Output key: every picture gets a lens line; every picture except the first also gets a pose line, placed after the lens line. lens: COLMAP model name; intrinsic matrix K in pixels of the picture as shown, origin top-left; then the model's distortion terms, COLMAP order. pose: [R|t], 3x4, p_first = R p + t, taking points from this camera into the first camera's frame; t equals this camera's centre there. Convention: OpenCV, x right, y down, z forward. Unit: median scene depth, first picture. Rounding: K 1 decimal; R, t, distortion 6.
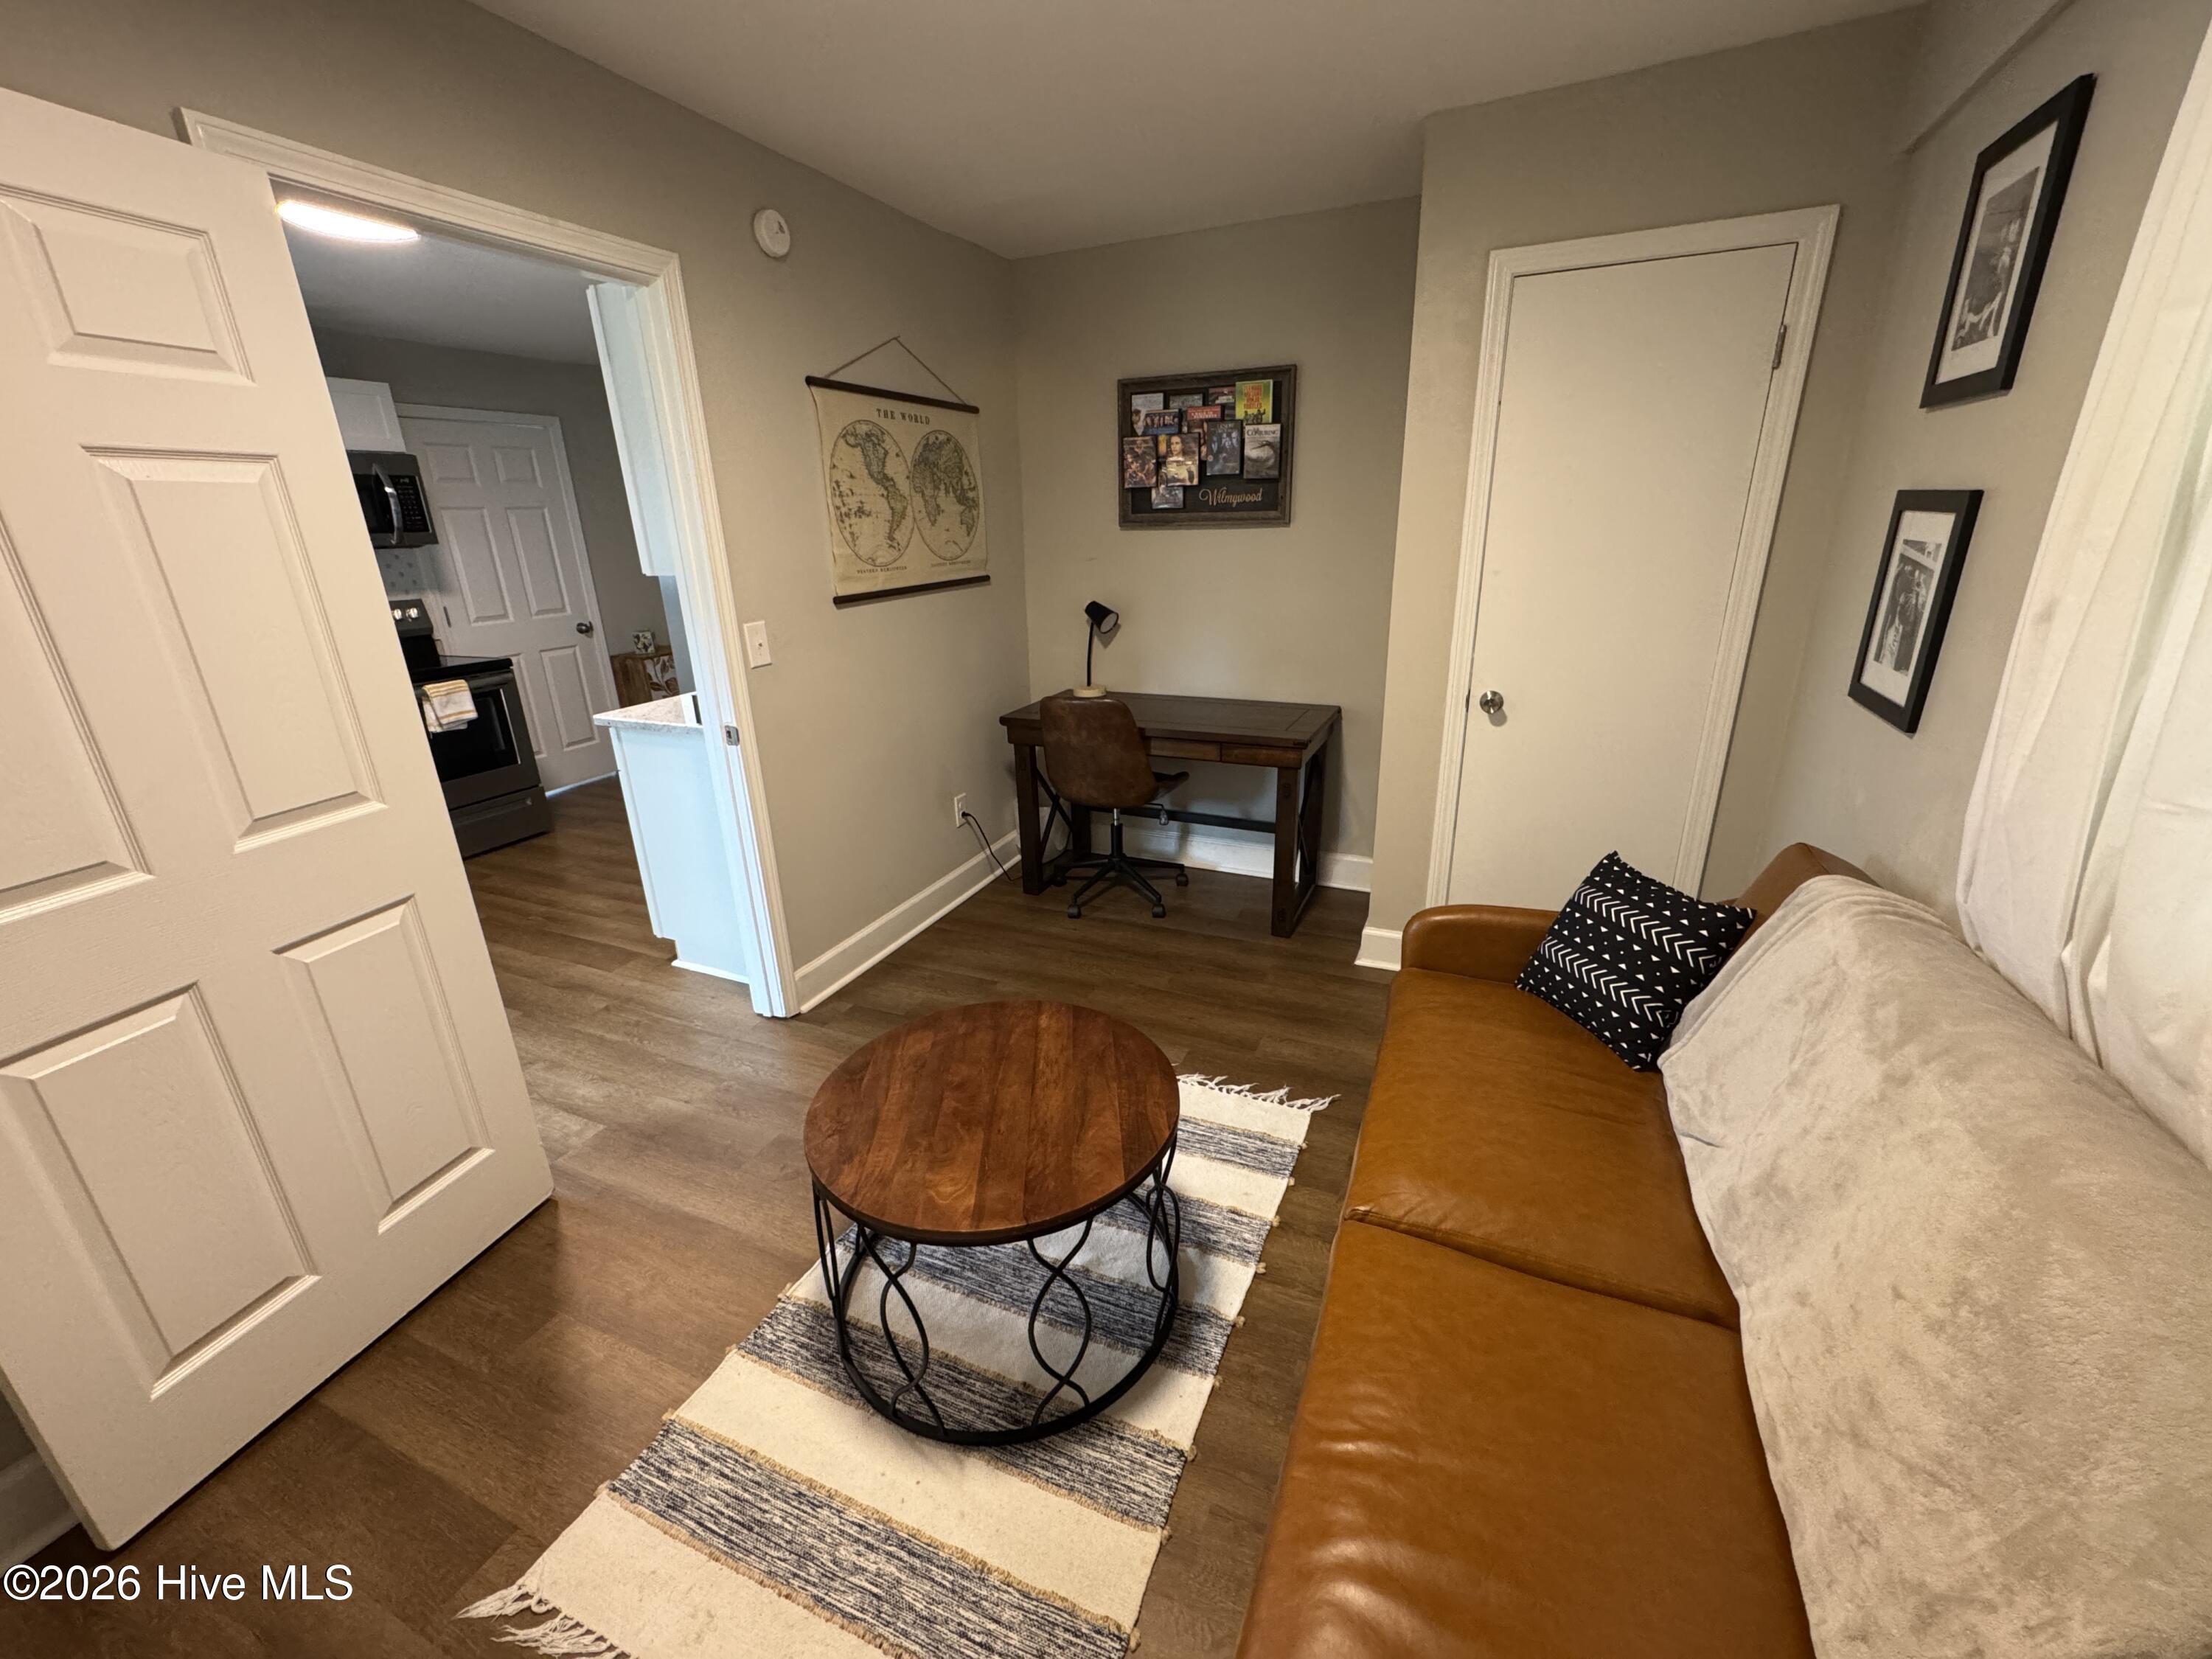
lens RADIAL K [[878.3, 0, 1103.6], [0, 878.3, 826.2], [0, 0, 1]] dist [-0.002329, 0.000153]
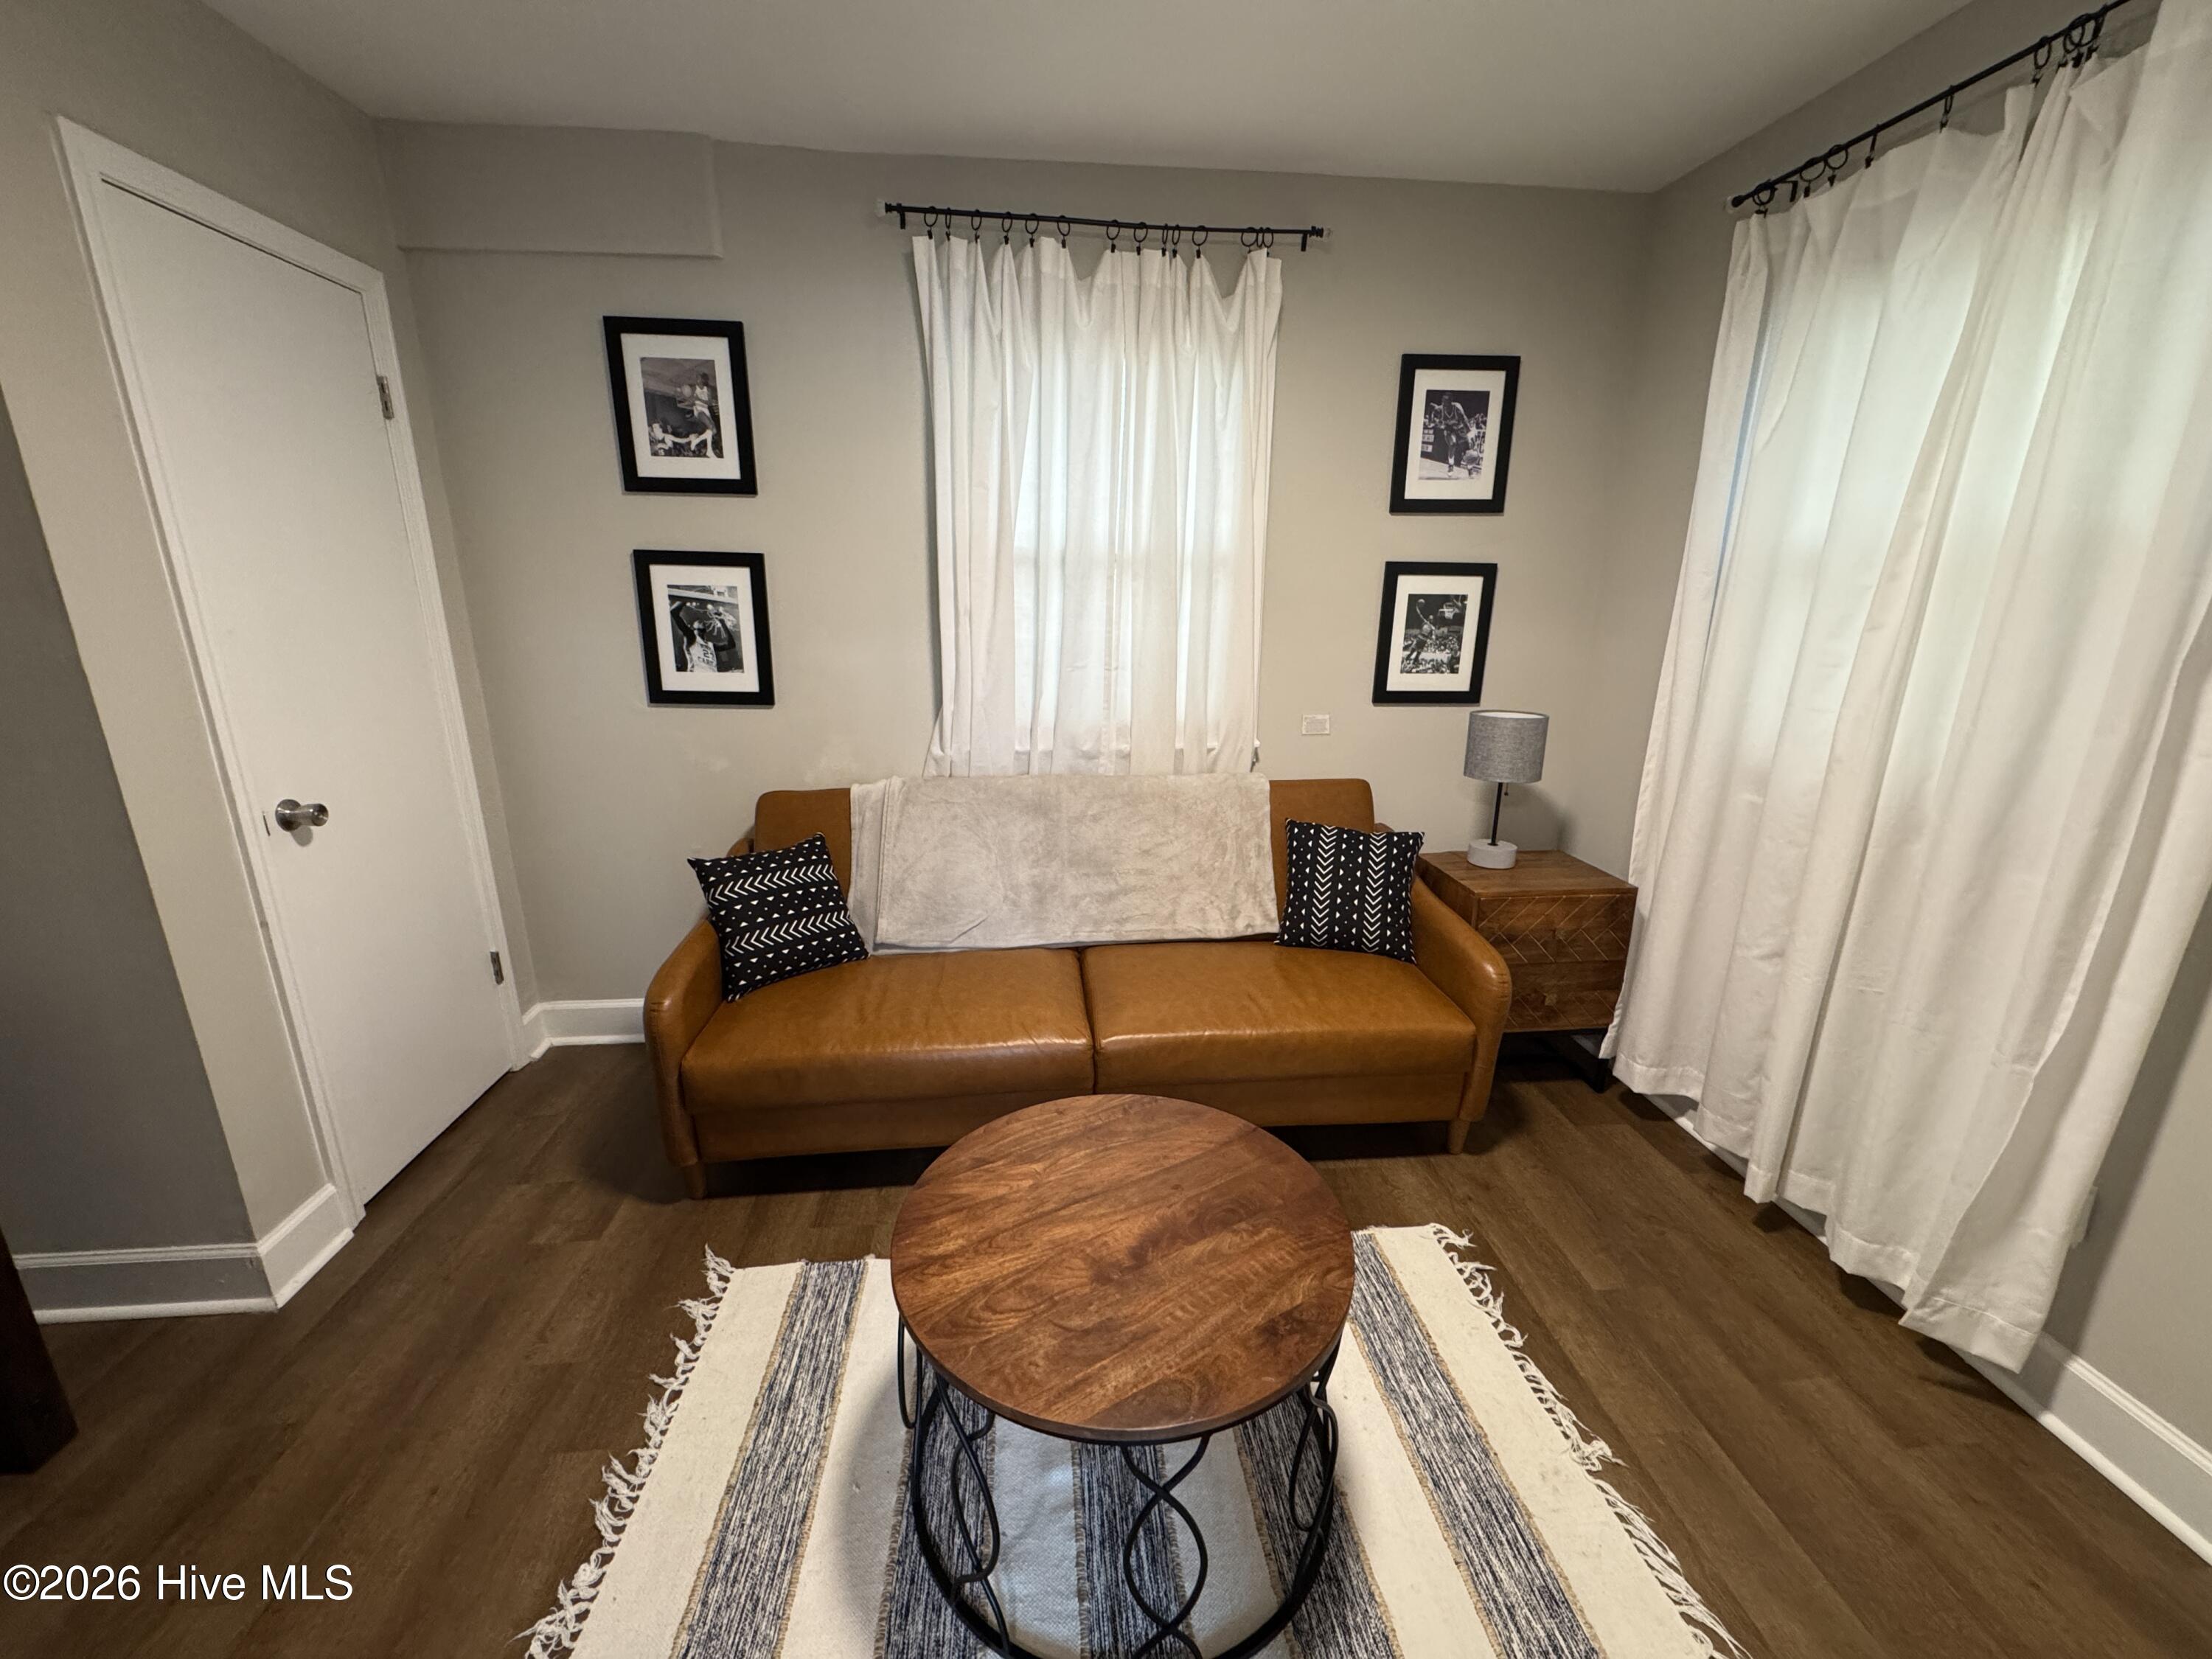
lens RADIAL K [[878.3, 0, 1103.6], [0, 878.3, 826.2], [0, 0, 1]] dist [-0.002329, 0.000153]
pose [[-0.480878, -0.209798, 0.851317, -0.750847], [0.292022, 0.877192, 0.381127, -0.343928], [-0.826728, 0.431879, -0.360556, 1.178387]]
